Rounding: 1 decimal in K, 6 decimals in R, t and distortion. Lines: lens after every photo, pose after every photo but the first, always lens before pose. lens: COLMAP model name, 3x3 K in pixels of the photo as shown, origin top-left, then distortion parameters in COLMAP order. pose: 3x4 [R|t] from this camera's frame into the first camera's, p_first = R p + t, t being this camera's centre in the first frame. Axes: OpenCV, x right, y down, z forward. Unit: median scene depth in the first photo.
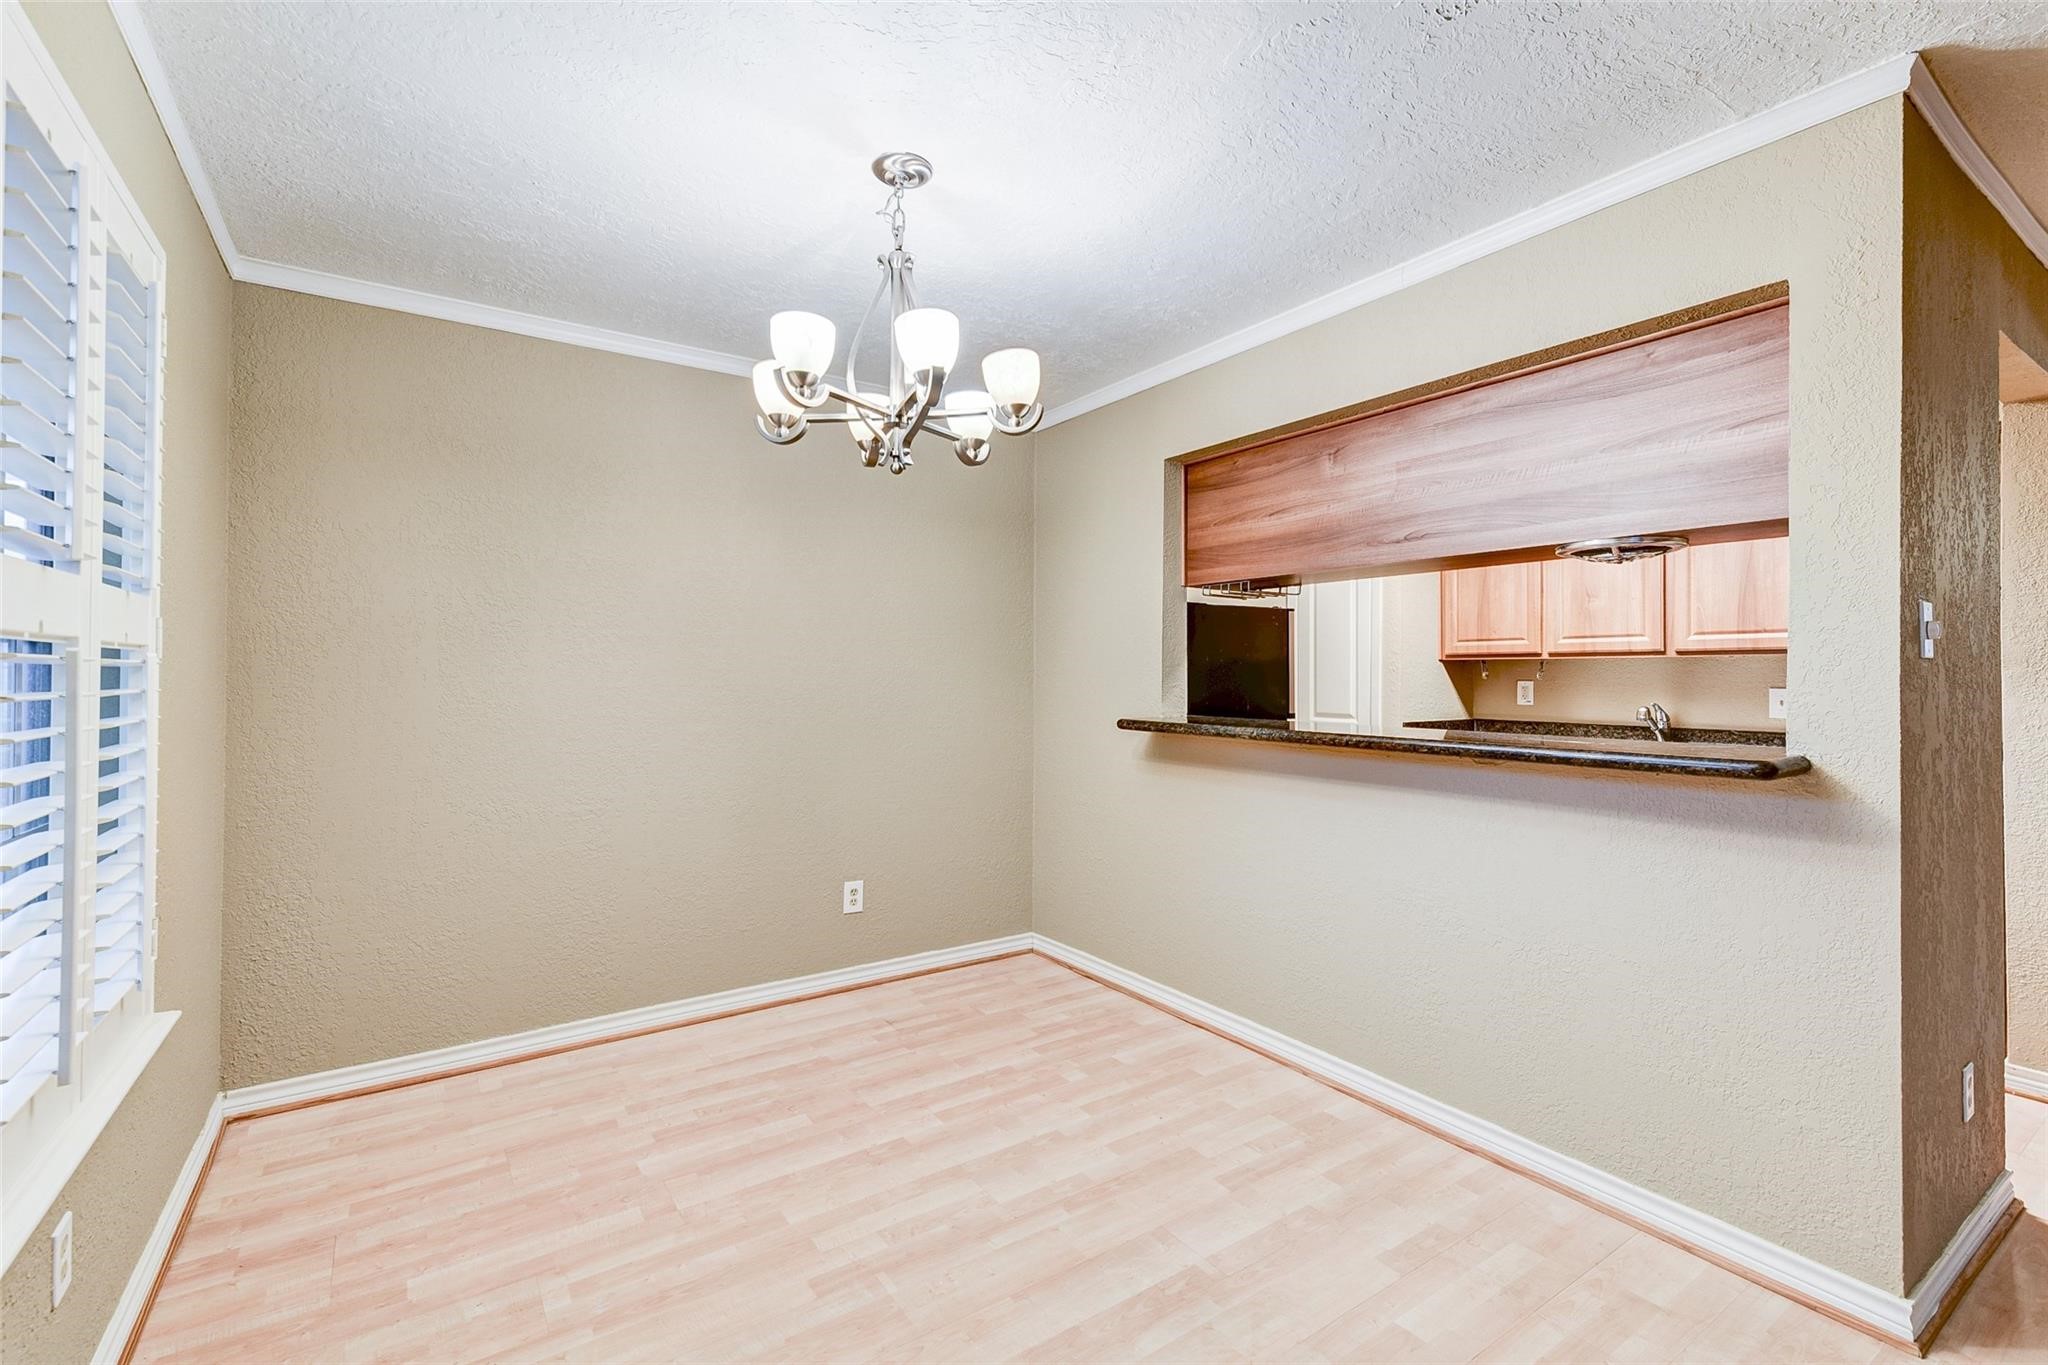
lens RADIAL K [[887.2, 0, 1043.4], [0, 887.2, 675.3], [0, 0, 1]] dist [0.024202, -0.006813]
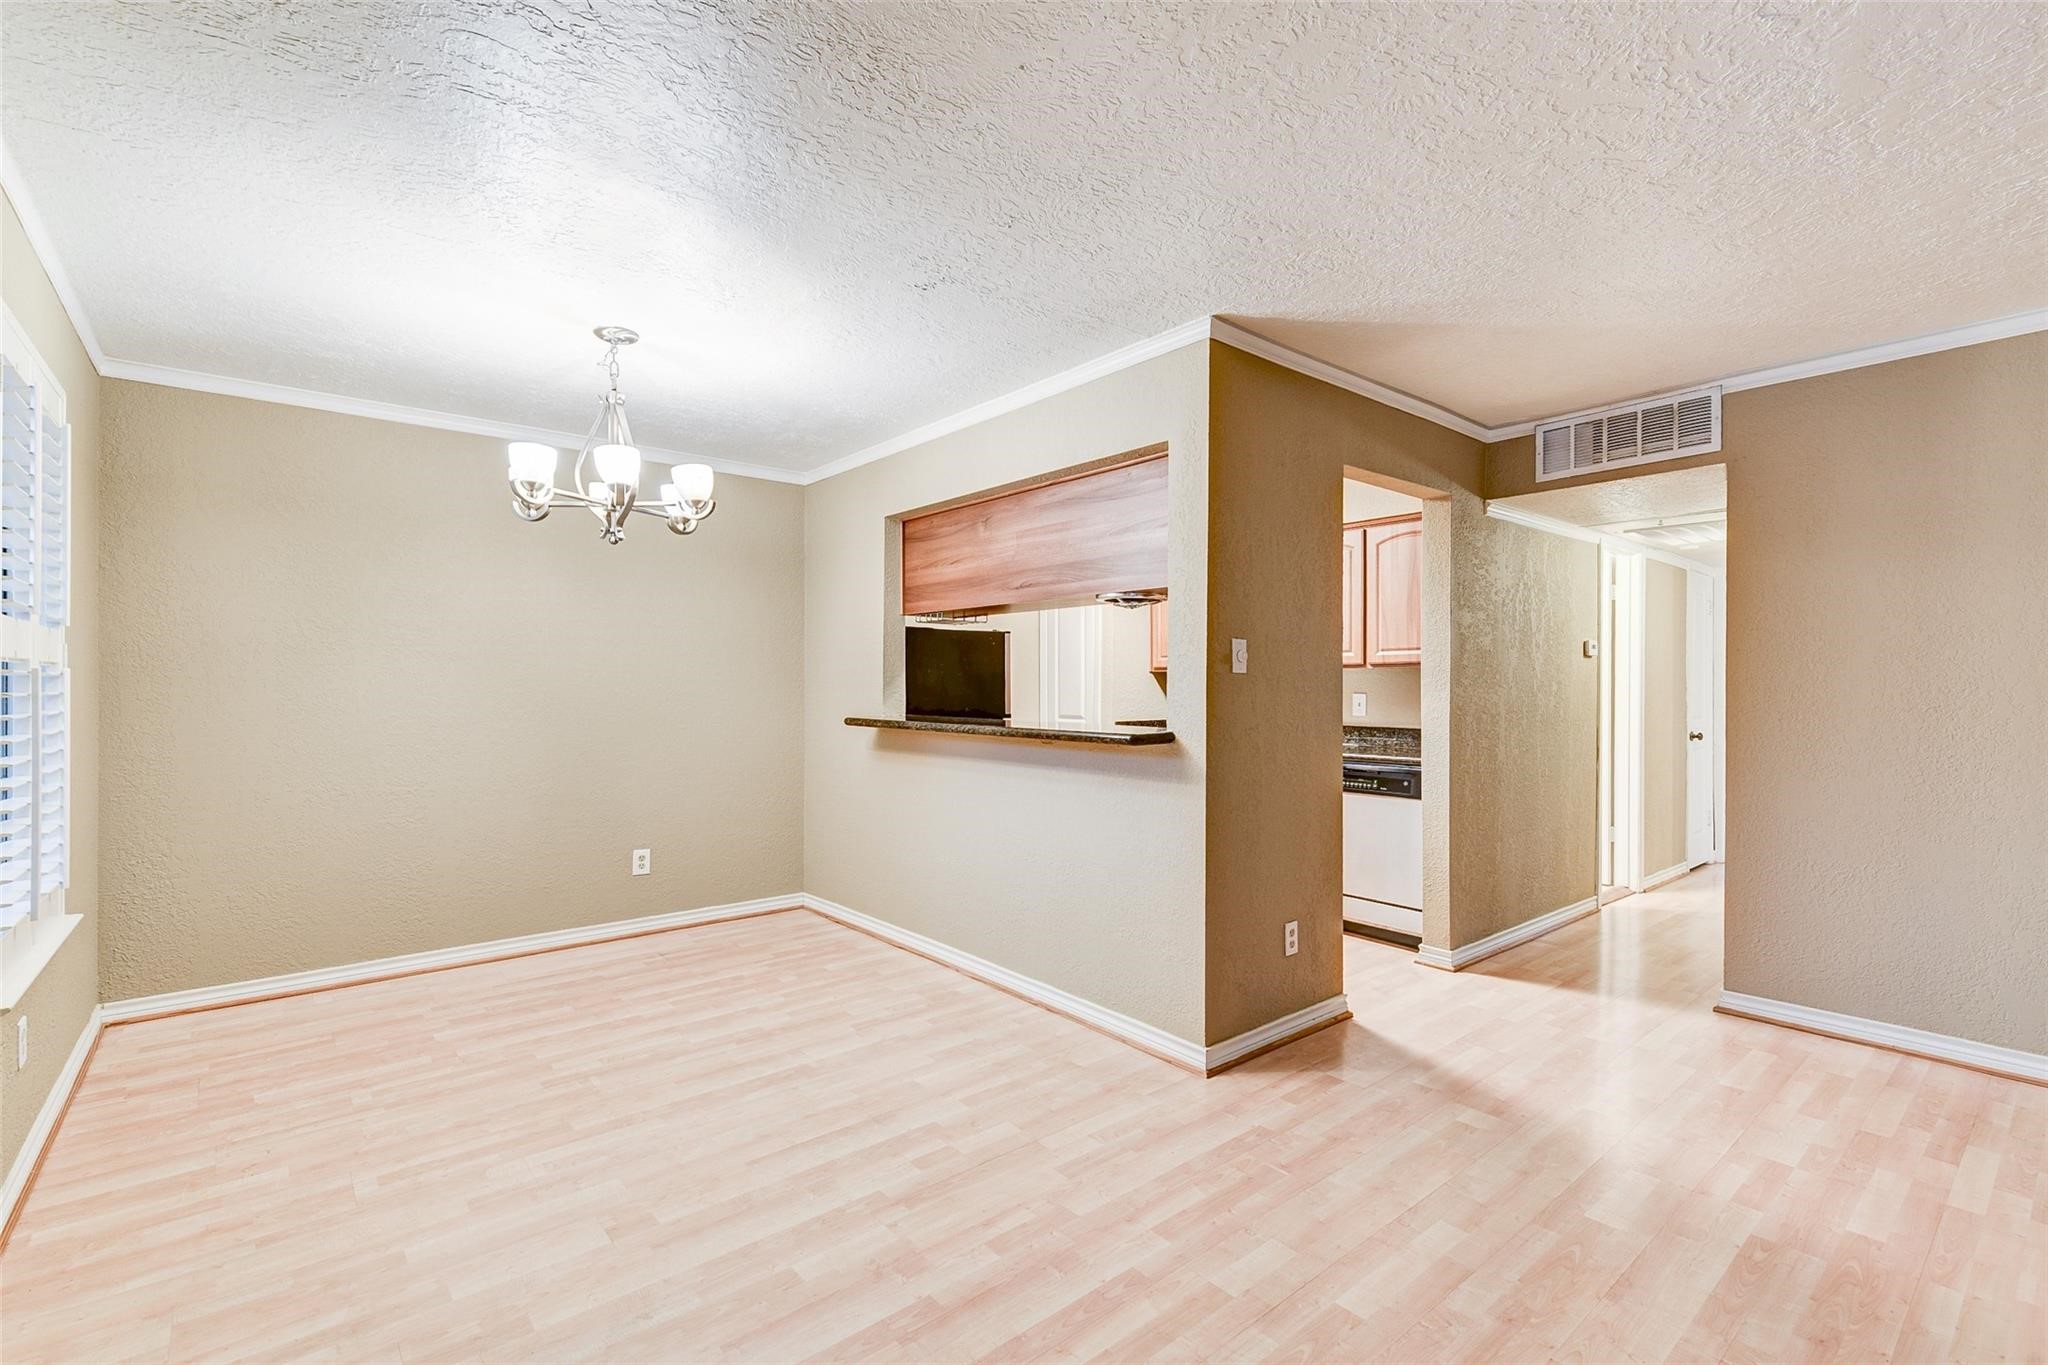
lens RADIAL K [[887.2, 0, 1029.4], [0, 887.2, 695.0], [0, 0, 1]] dist [0.024202, -0.006813]
pose [[0.995540, -0.001355, 0.094328, 0.317898], [0.000255, 0.999932, 0.011671, 0.001986], [-0.094338, -0.011595, 0.995473, -0.440684]]
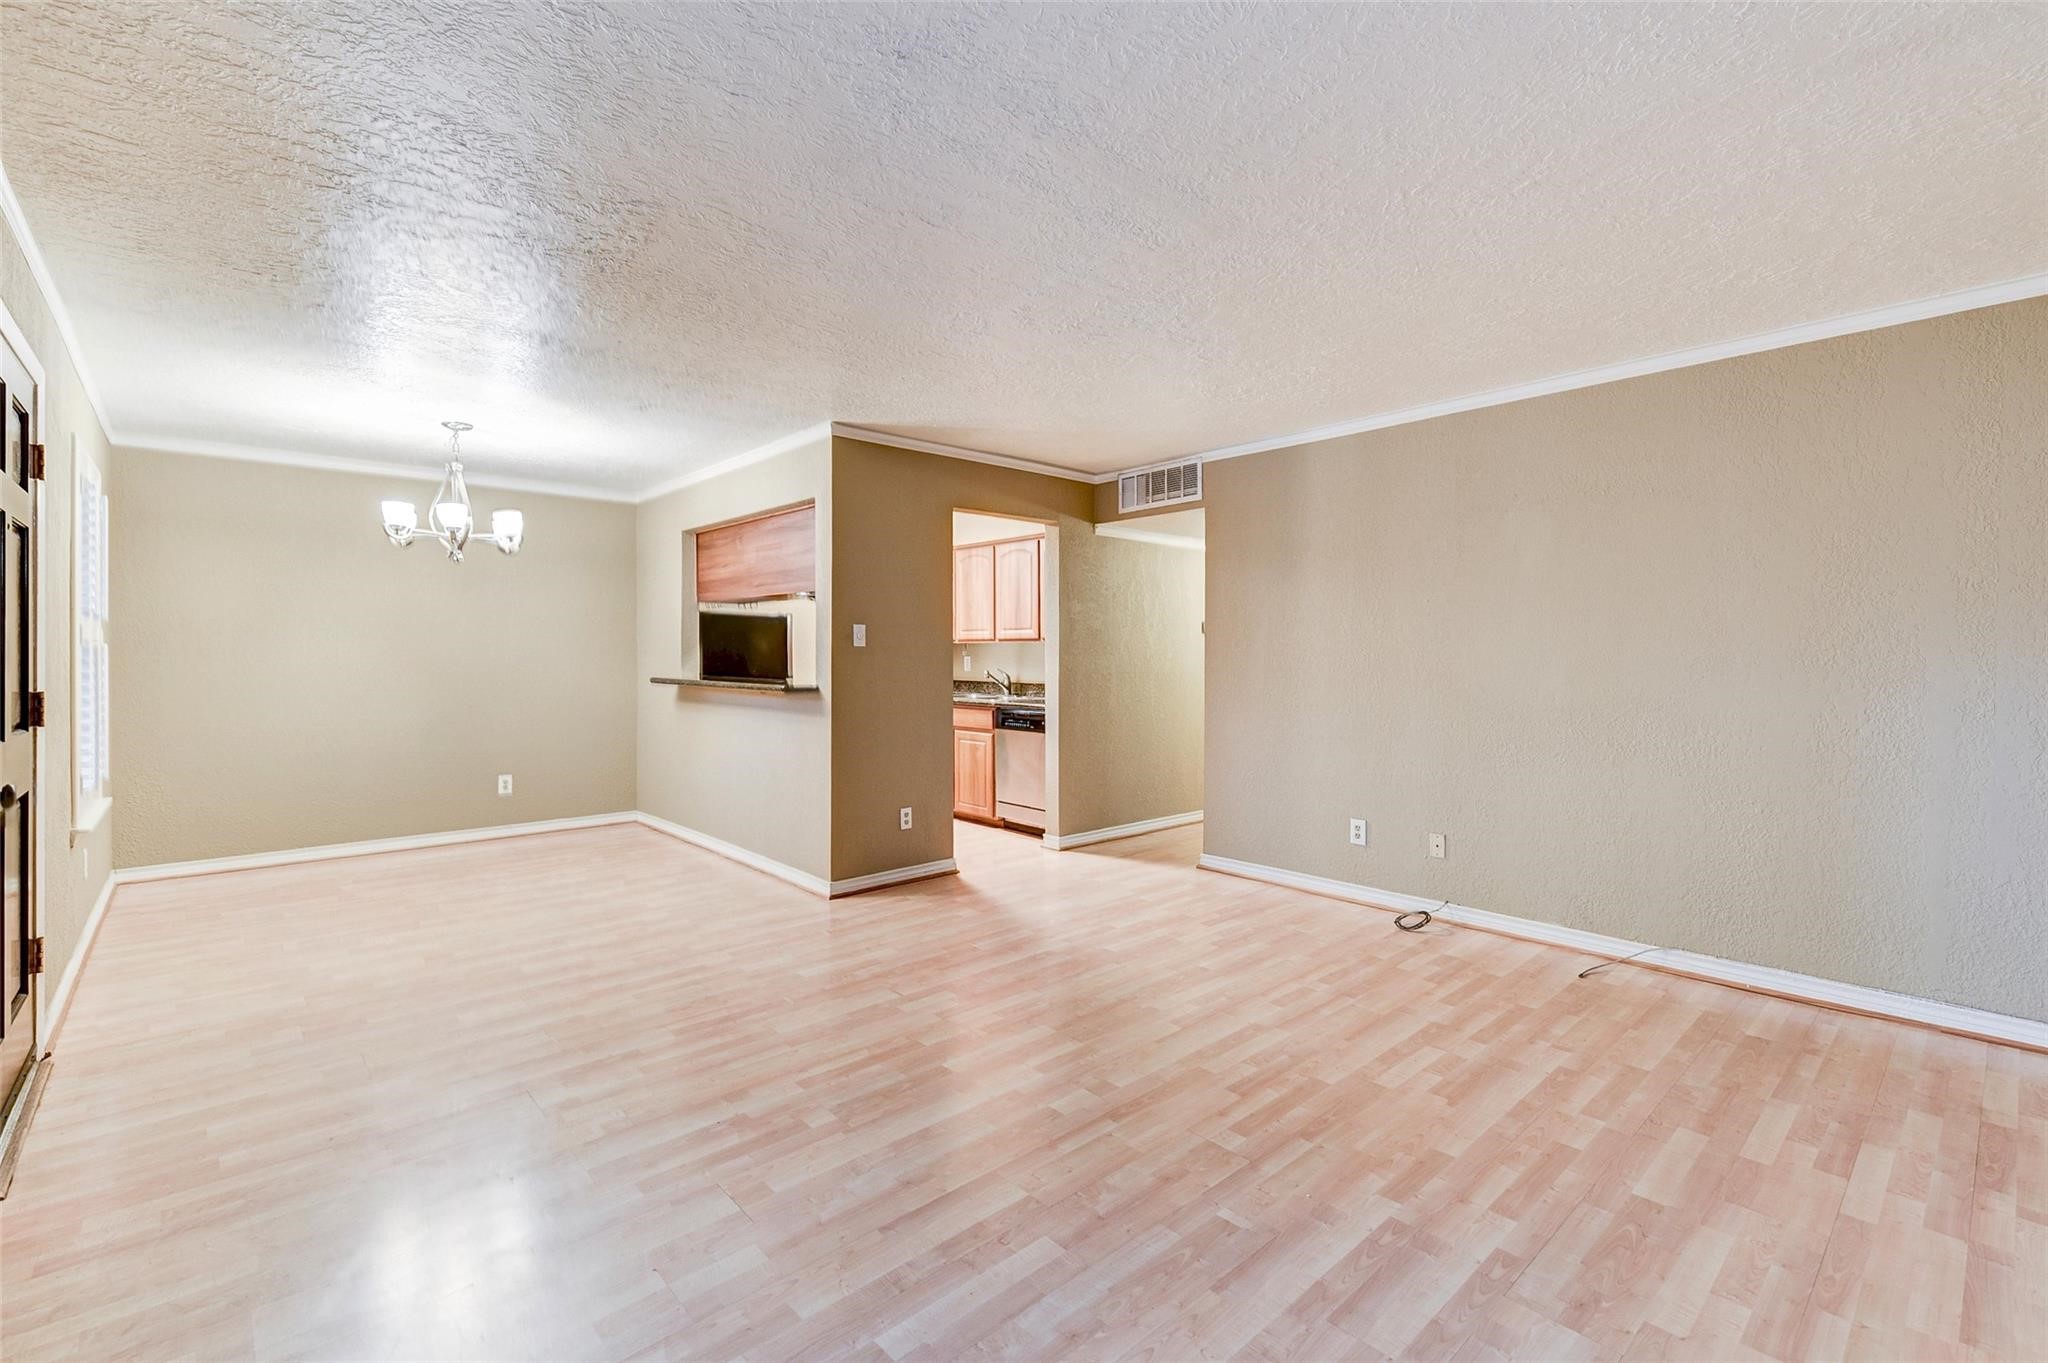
lens RADIAL K [[887.2, 0, 999.3], [0, 887.2, 667.4], [0, 0, 1]] dist [0.024202, -0.006813]
pose [[0.994046, -0.004112, 0.108880, 0.810717], [0.002139, 0.999832, 0.018230, -0.003747], [-0.108936, -0.017889, 0.993888, -1.185147]]
